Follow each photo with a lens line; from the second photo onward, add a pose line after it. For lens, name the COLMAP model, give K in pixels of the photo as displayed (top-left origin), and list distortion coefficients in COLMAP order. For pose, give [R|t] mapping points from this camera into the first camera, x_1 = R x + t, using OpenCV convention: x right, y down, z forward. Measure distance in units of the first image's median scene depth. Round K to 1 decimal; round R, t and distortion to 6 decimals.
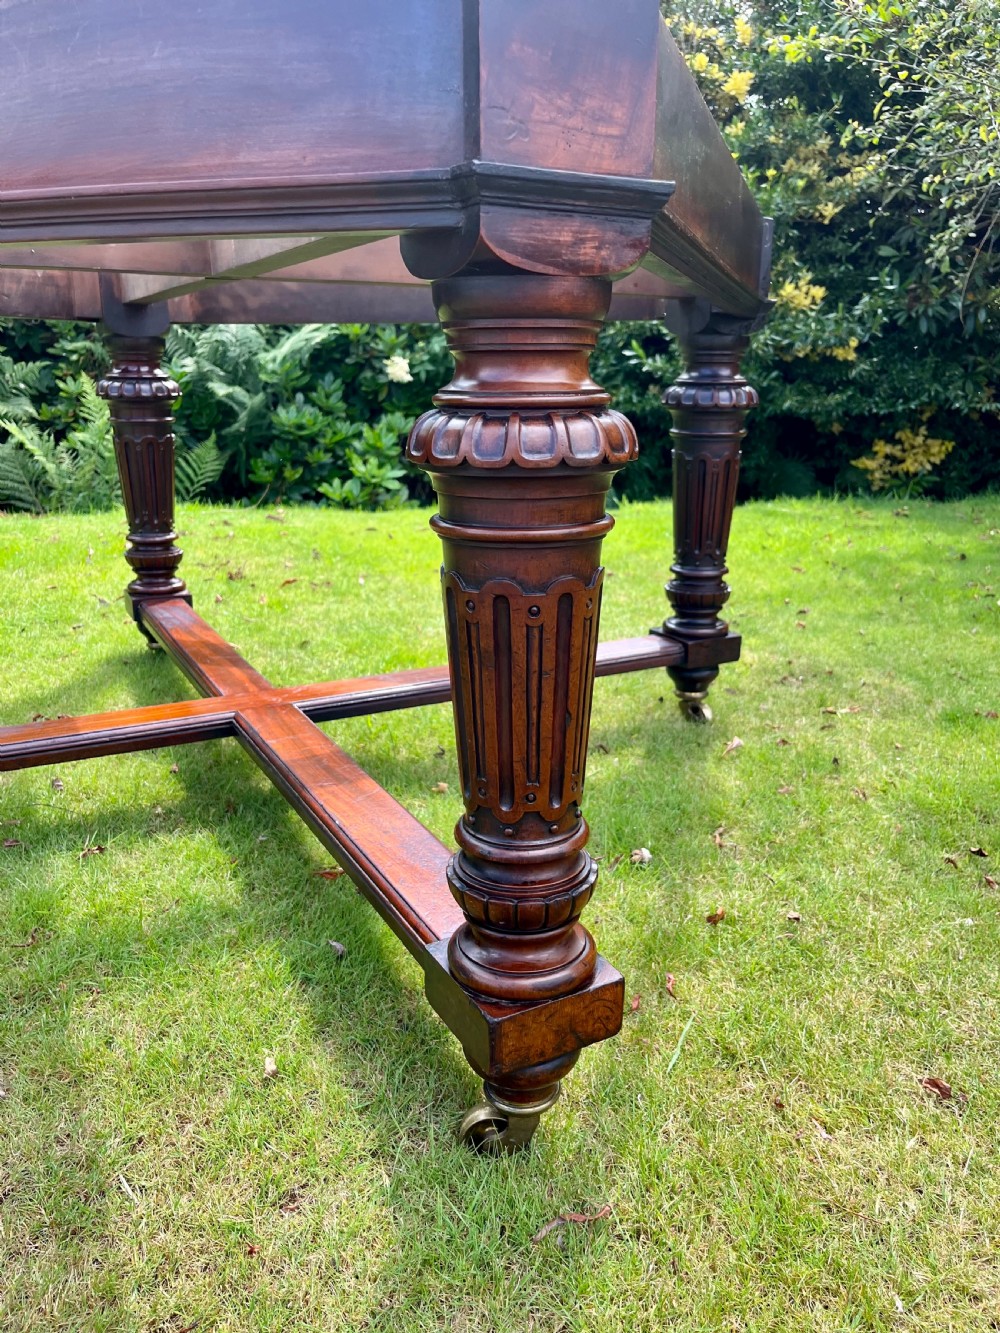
lens RADIAL K [[1021.0, 0, 506.6], [0, 1021.0, 685.2], [0, 0, 1]] dist [0.059572, -0.088988]
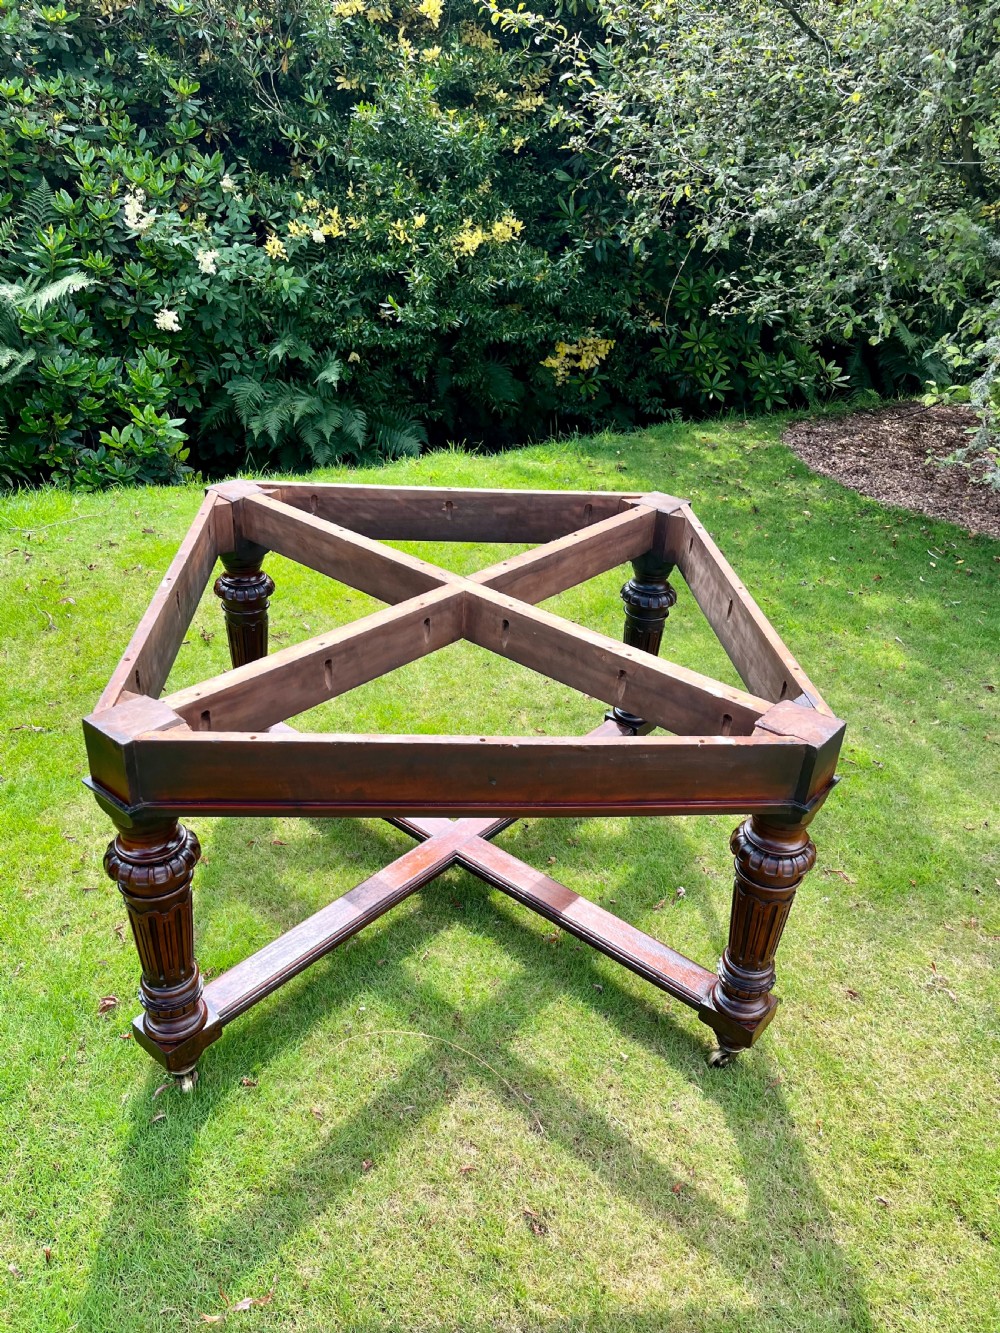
lens RADIAL K [[1011.7, 0, 509.0], [0, 1011.7, 679.2], [0, 0, 1]] dist [0.071732, -0.103102]
pose [[0.924837, -0.143664, 0.352189, -0.202145], [0.060261, 0.969574, 0.237264, -0.179135], [-0.375560, -0.198207, 0.905356, -0.146129]]
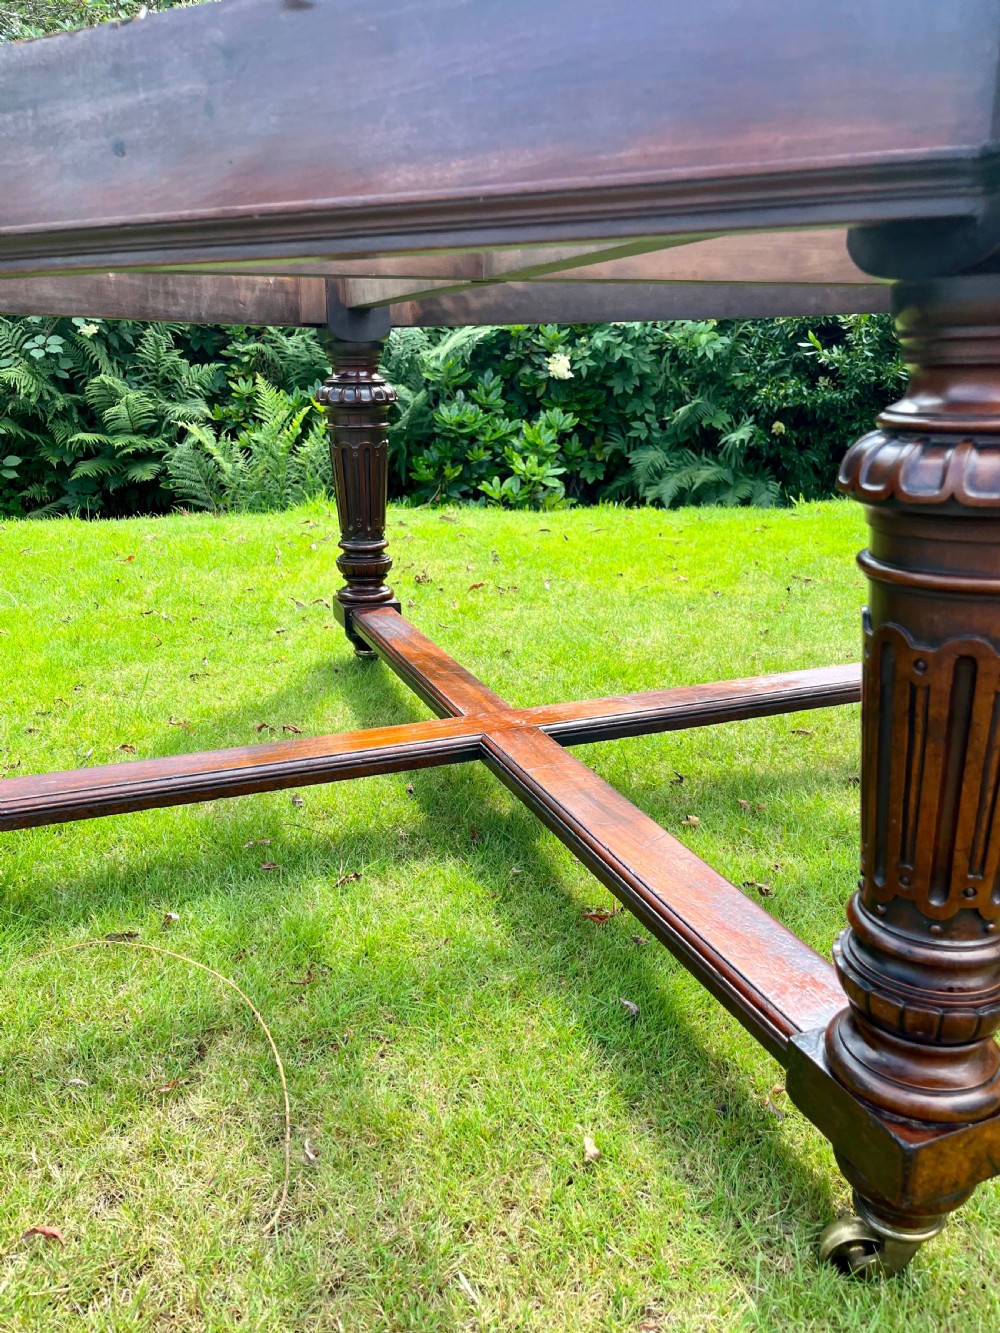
lens RADIAL K [[1015.9, 0, 499.5], [0, 1015.9, 689.0], [0, 0, 1]] dist [0.049949, -0.063020]
pose [[0.991914, 0.025174, -0.124388, -0.035026], [-0.023742, 0.999634, 0.012977, -0.007924], [0.124669, -0.009919, 0.992149, 0.015627]]
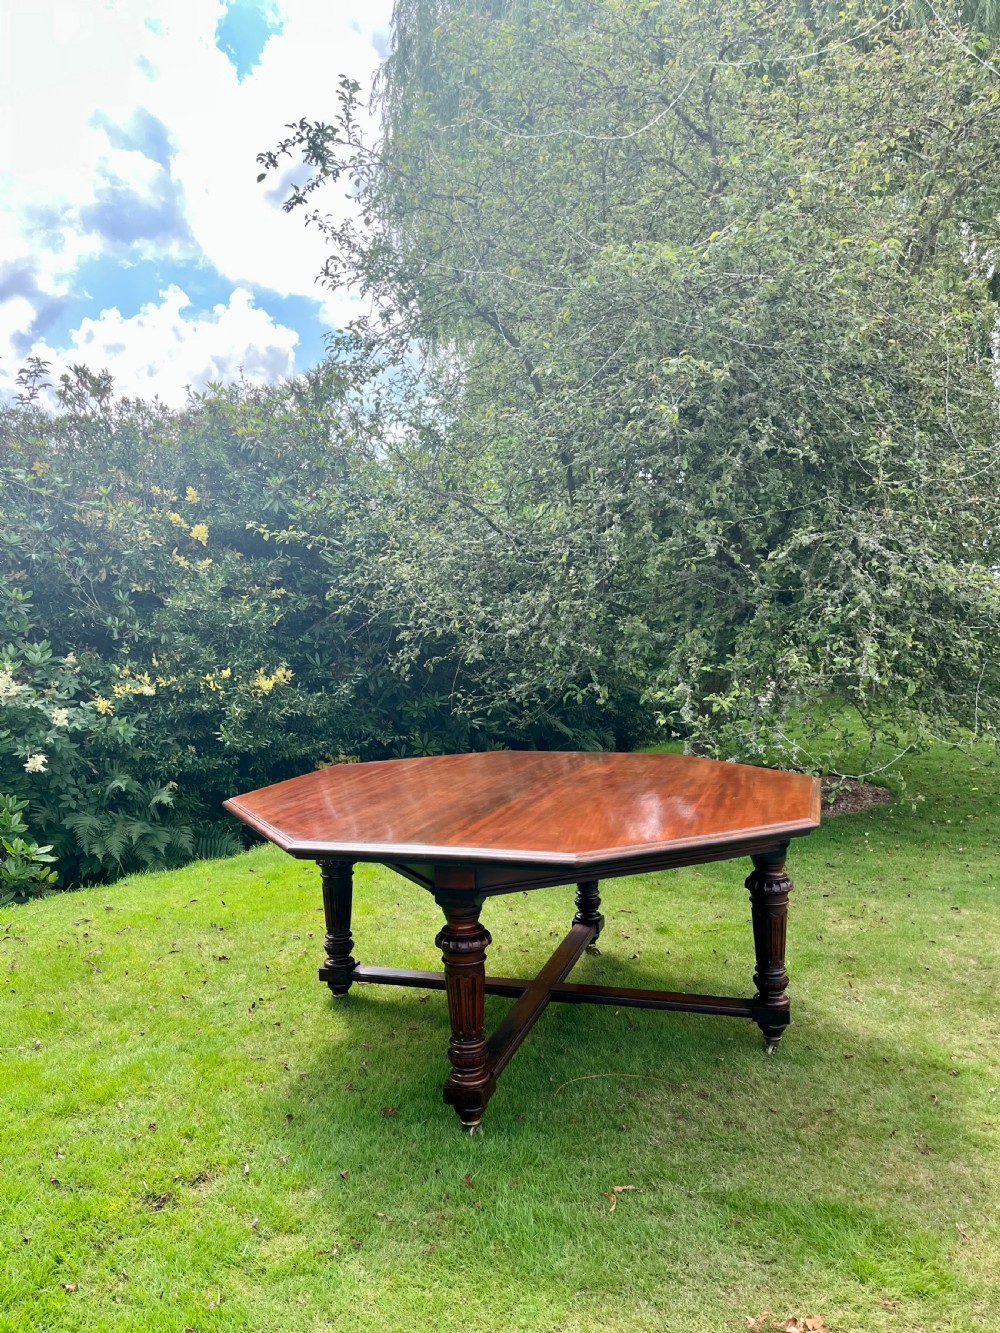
lens RADIAL K [[1016.7, 0, 497.4], [0, 1016.7, 682.4], [0, 0, 1]] dist [0.061296, -0.086779]
pose [[0.713994, -0.064820, 0.697144, -0.554572], [0.231360, 0.961615, -0.147542, -0.095855], [-0.660821, 0.266635, 0.701585, -0.235590]]
